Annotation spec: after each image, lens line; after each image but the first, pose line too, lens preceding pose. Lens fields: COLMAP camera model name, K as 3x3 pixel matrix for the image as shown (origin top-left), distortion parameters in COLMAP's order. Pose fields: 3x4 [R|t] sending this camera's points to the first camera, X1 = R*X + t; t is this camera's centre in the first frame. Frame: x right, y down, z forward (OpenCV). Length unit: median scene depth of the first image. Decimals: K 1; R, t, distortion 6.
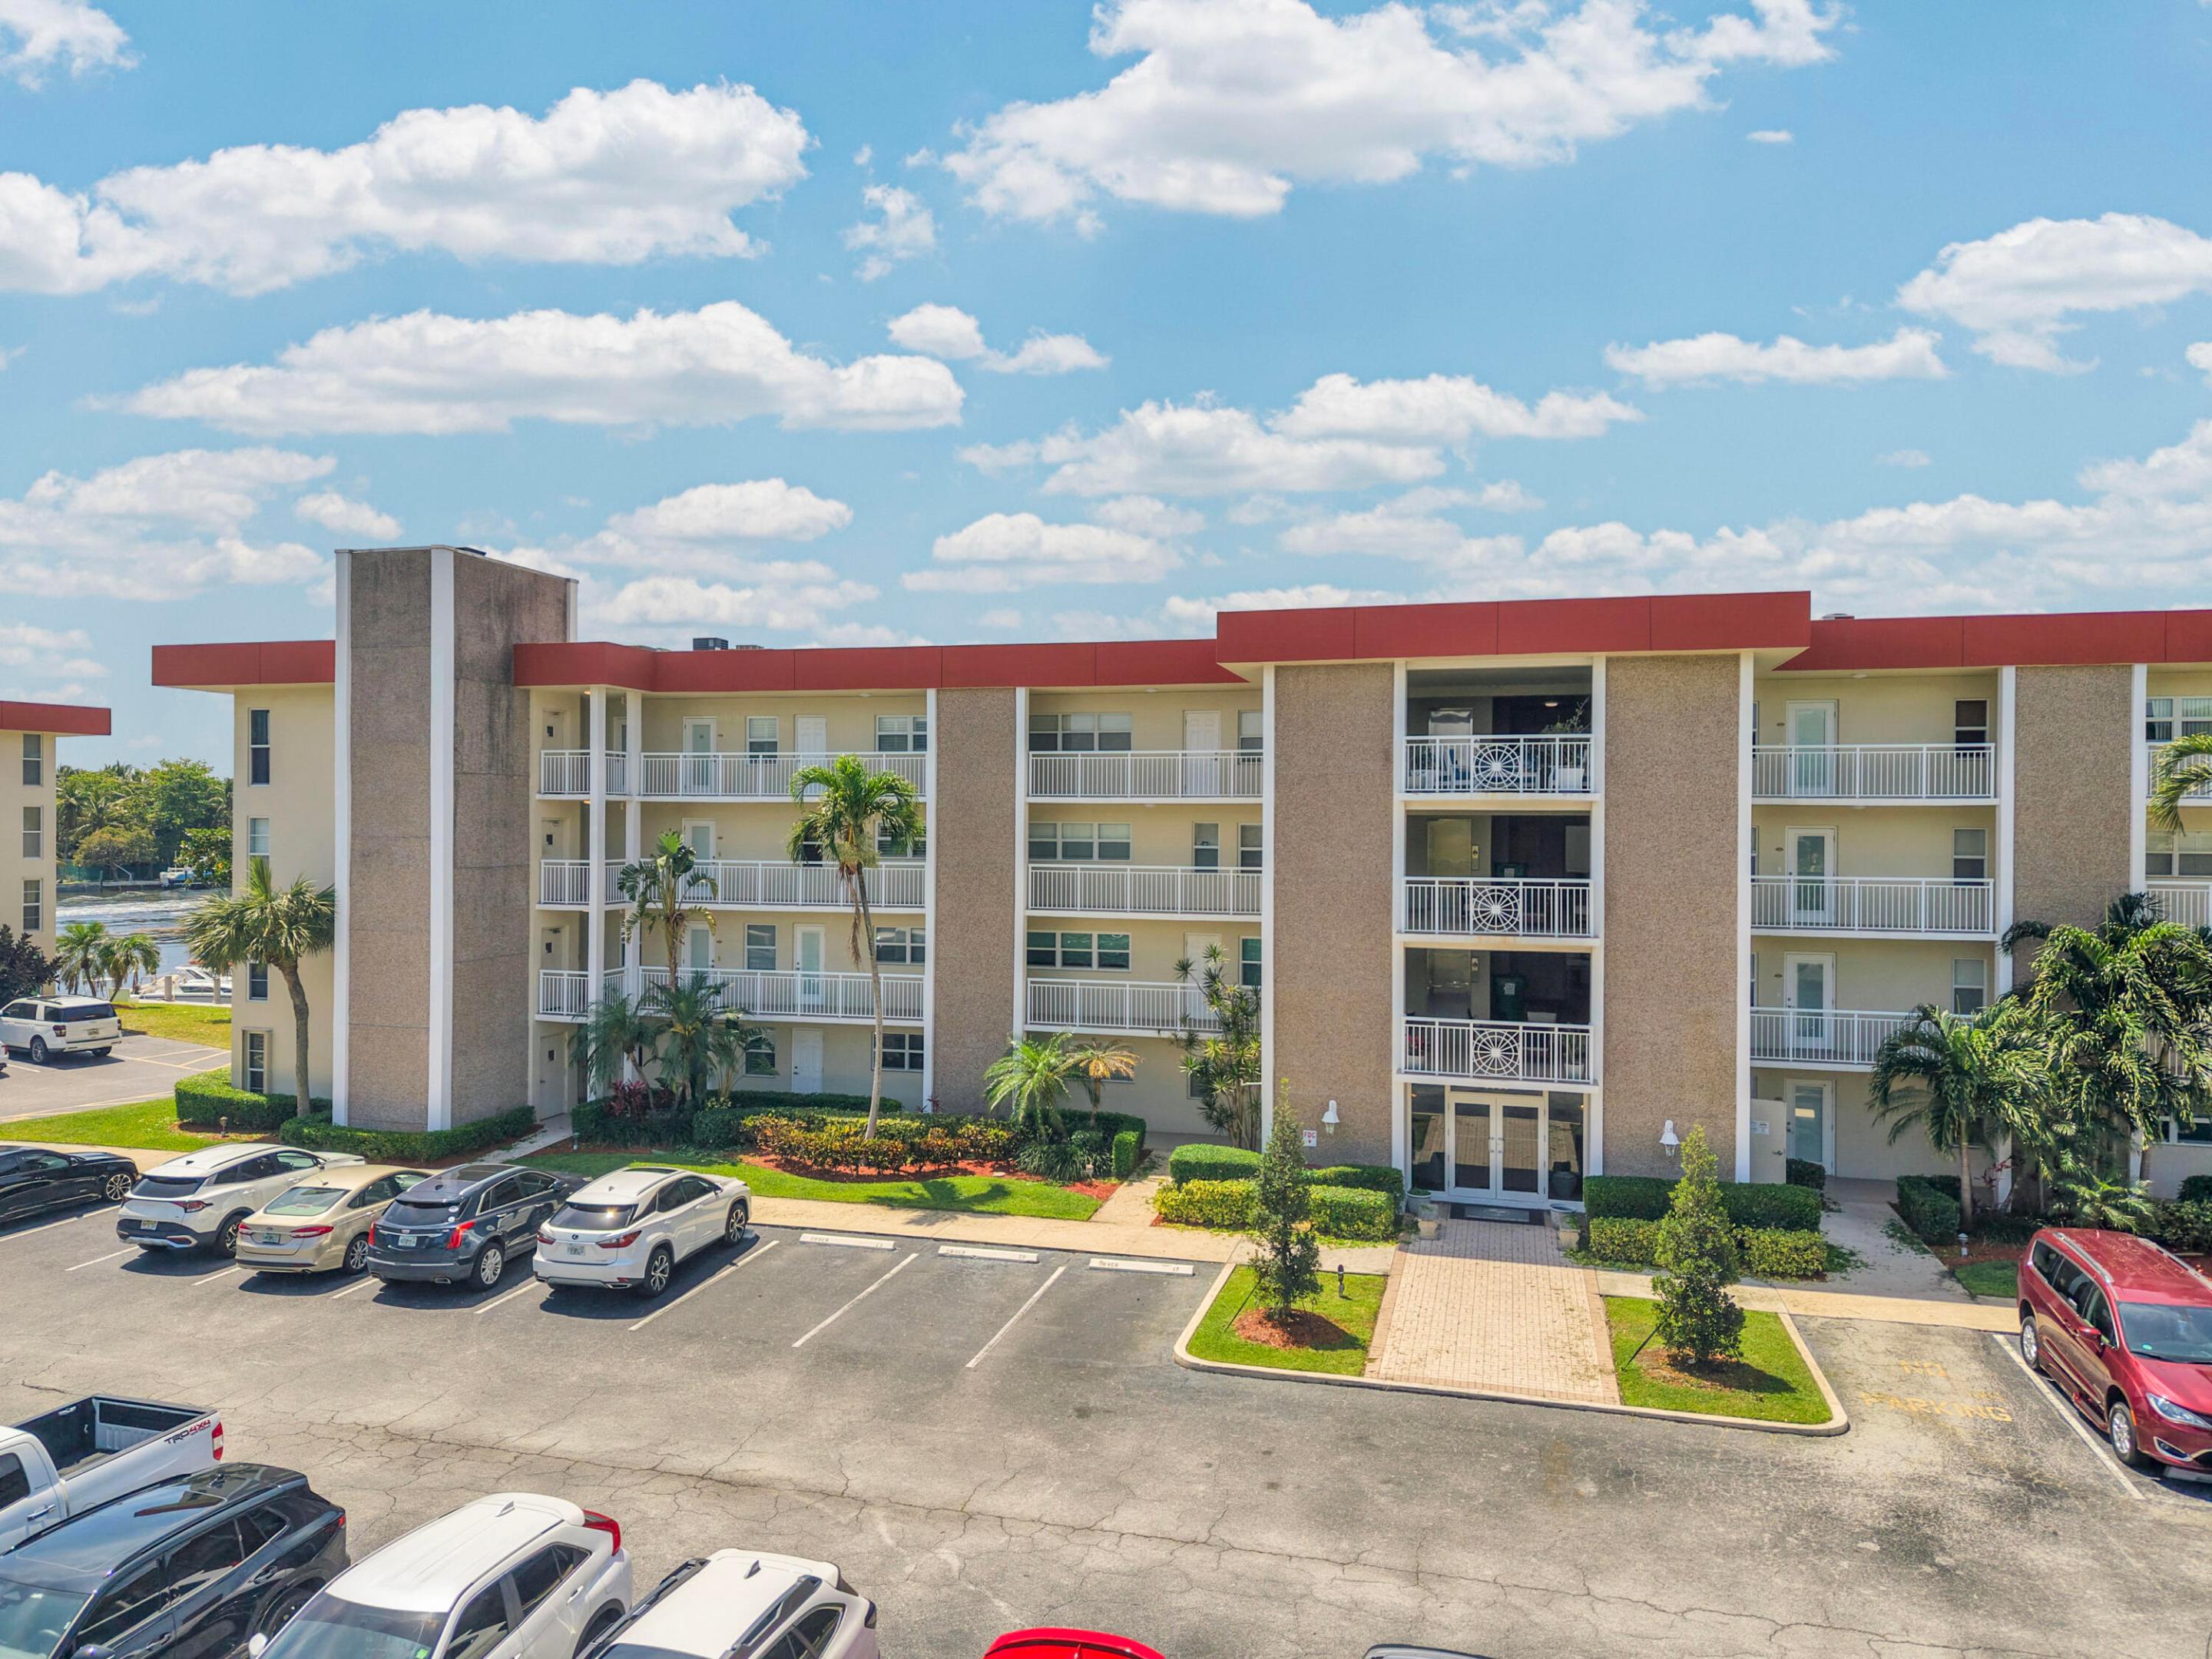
lens RADIAL K [[1461.0, 0, 1098.6], [0, 1461.0, 804.8], [0, 0, 1]] dist [0.017379, -0.016068]
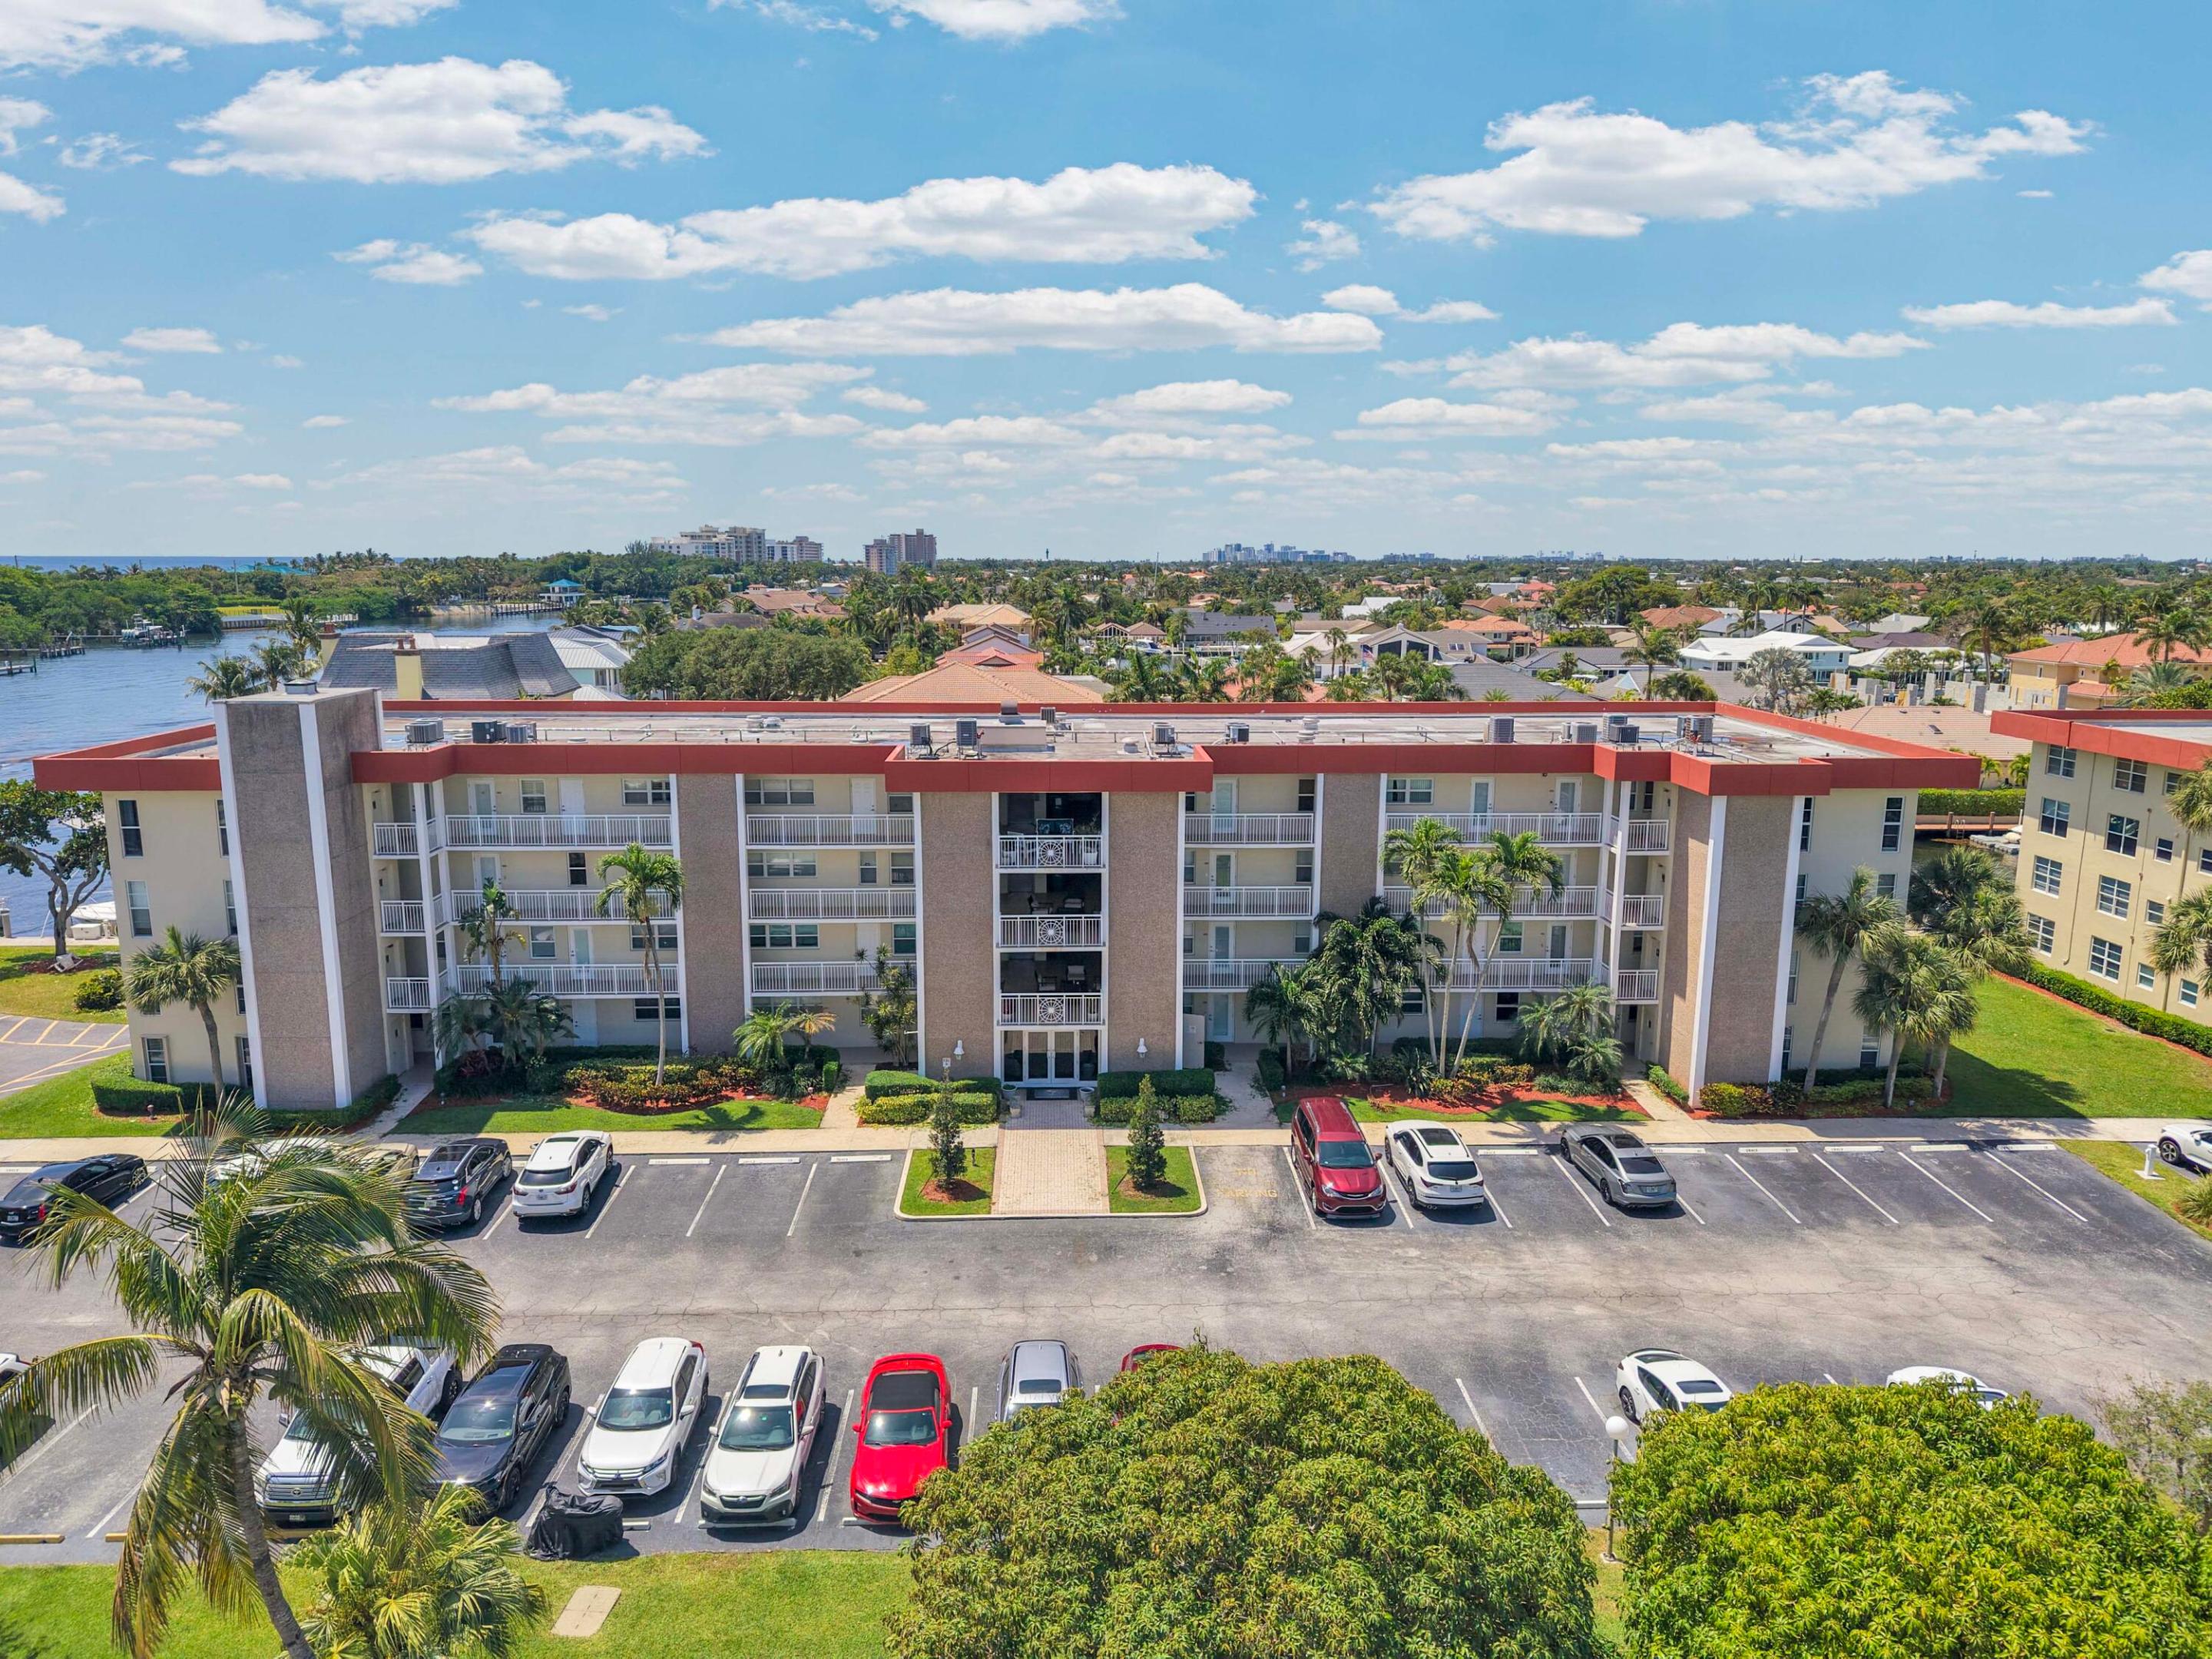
lens RADIAL K [[1424.4, 0, 1095.1], [0, 1424.4, 797.4], [0, 0, 1]] dist [0.000930, -0.002720]
pose [[0.953910, -0.052453, 0.295474, -0.197364], [0.002435, 0.985926, 0.167163, -0.428292], [-0.300083, -0.158739, 0.940612, -0.680895]]
